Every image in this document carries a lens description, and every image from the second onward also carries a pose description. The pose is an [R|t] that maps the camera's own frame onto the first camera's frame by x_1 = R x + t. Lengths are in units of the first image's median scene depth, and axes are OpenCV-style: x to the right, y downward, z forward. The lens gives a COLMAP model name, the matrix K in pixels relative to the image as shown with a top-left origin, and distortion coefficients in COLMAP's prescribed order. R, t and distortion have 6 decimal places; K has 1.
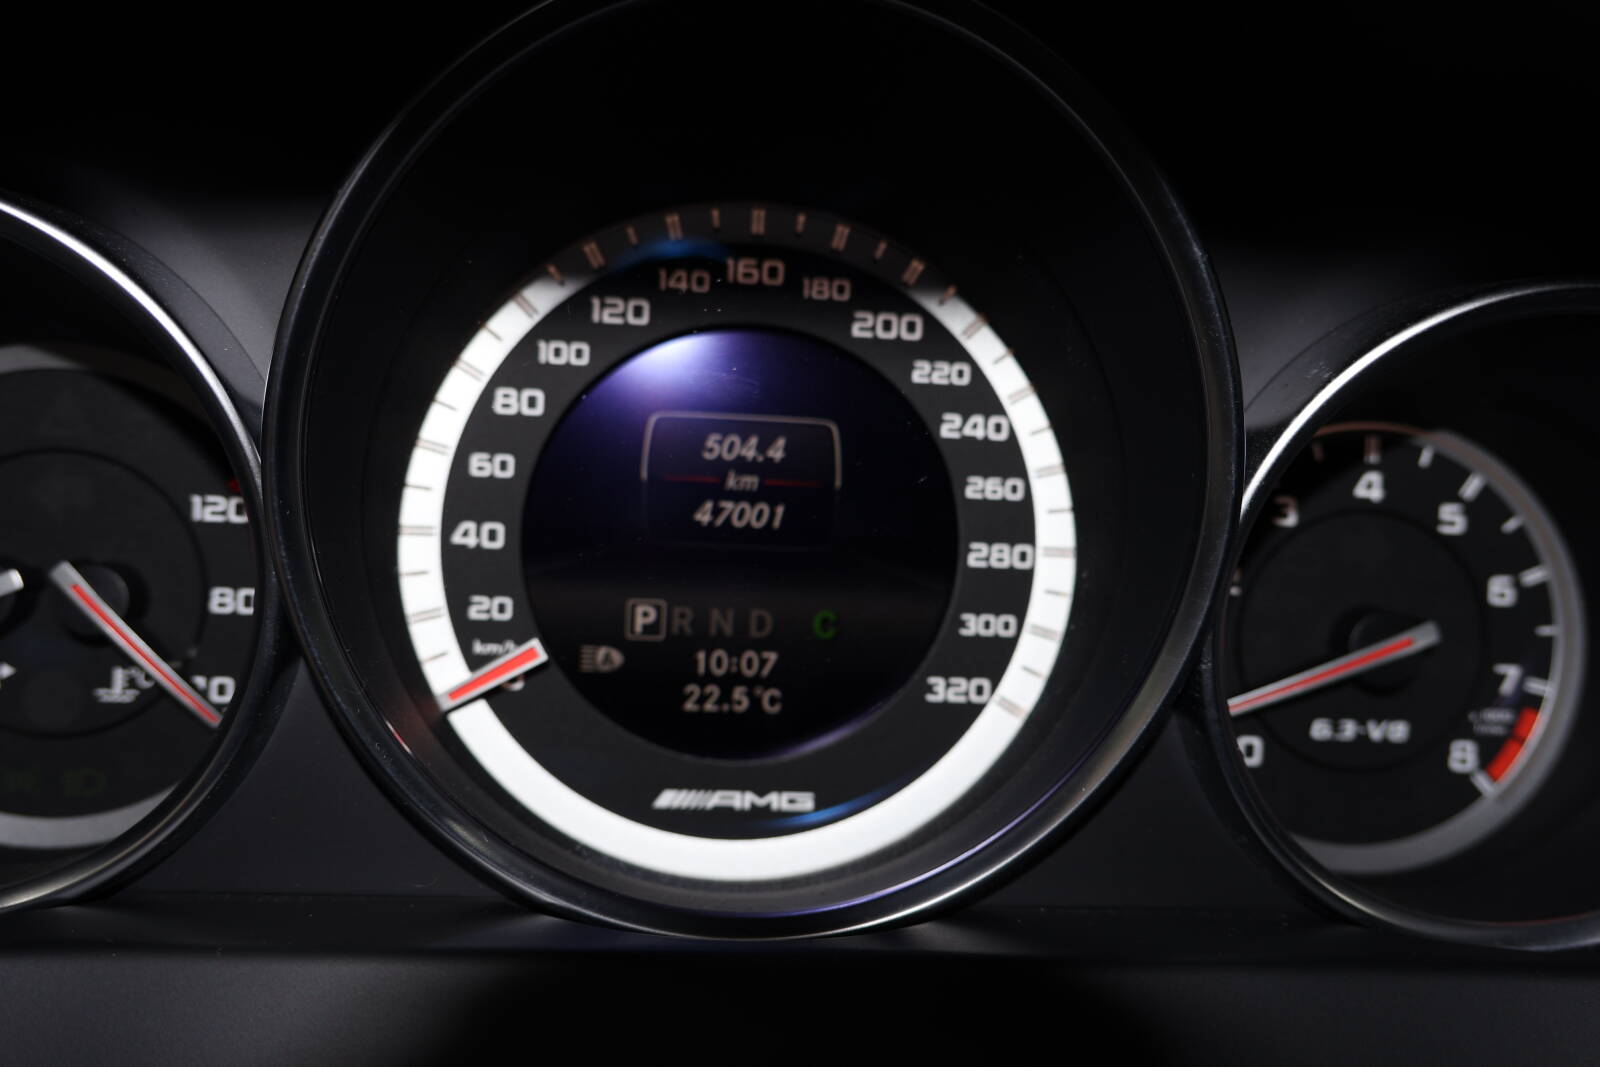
lens RADIAL K [[1334.2, 0, 804.8], [0, 1334.2, 521.2], [0, 0, 1]] dist [0.035372, 0.006239]
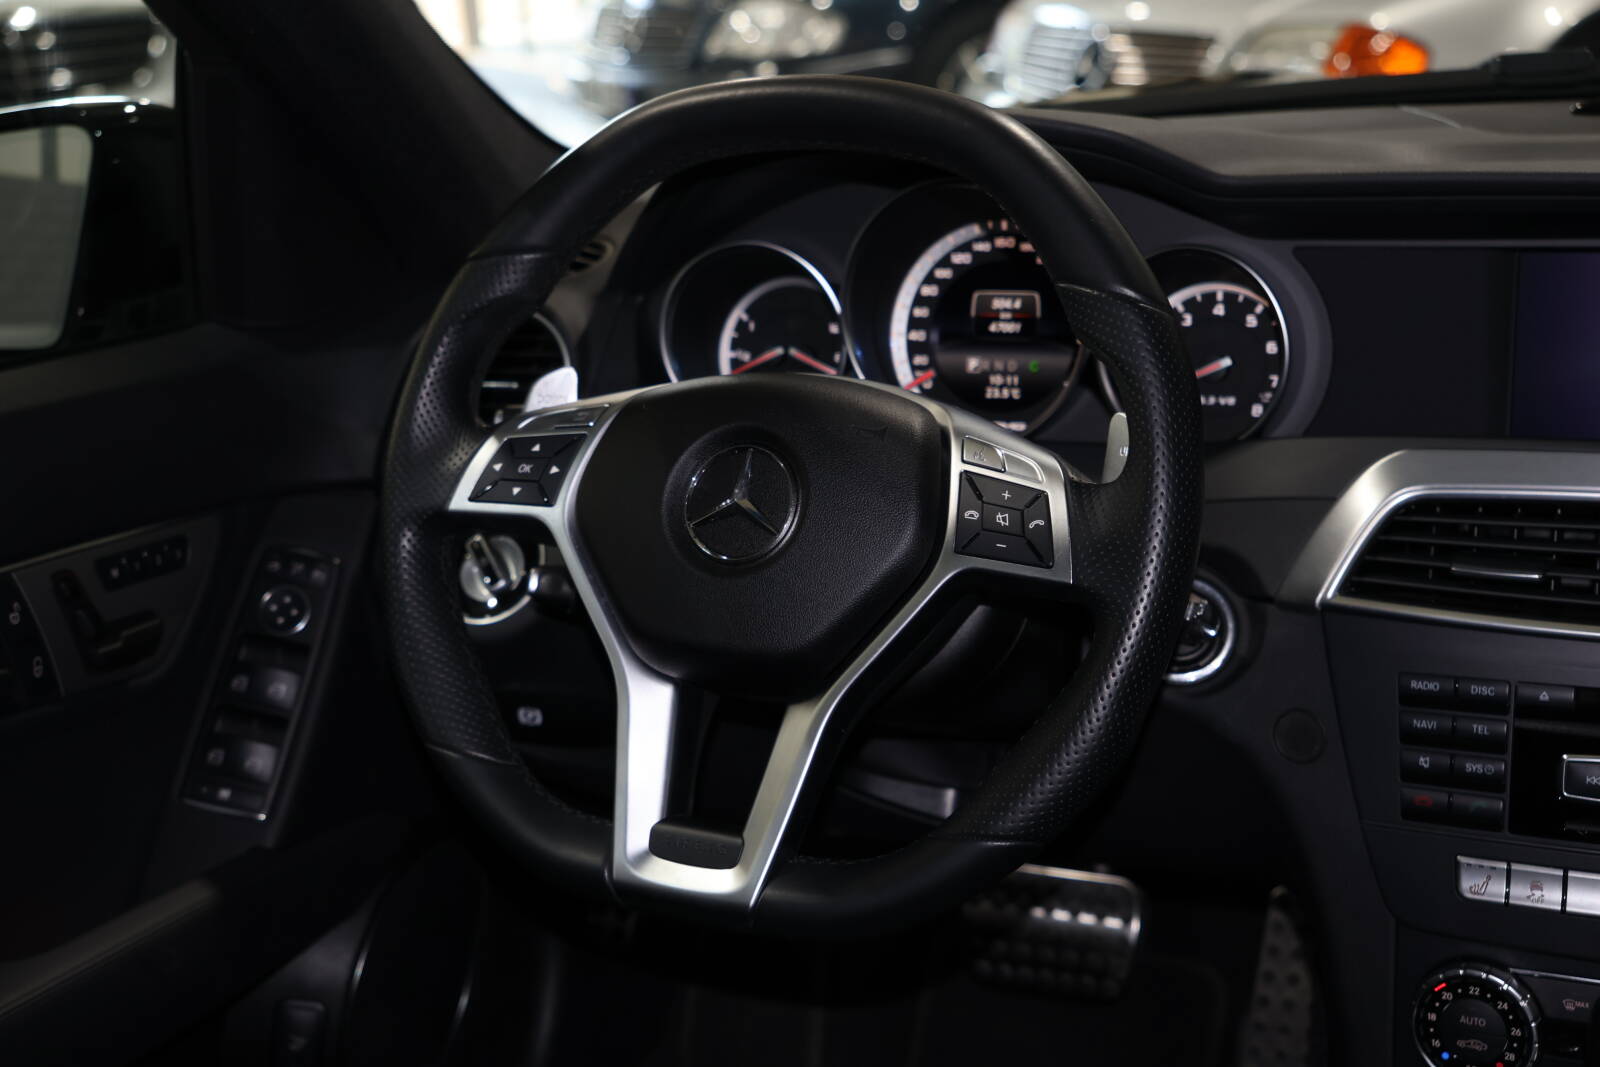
lens RADIAL K [[2289.4, 0, 803.1], [0, 2289.4, 527.8], [0, 0, 1]] dist [-0.012049, 0.000000]
pose [[0.871354, 0.012088, -0.490506, 1.948553], [0.000275, 0.999684, 0.025124, 0.295740], [0.490655, -0.022027, 0.871076, -3.416146]]
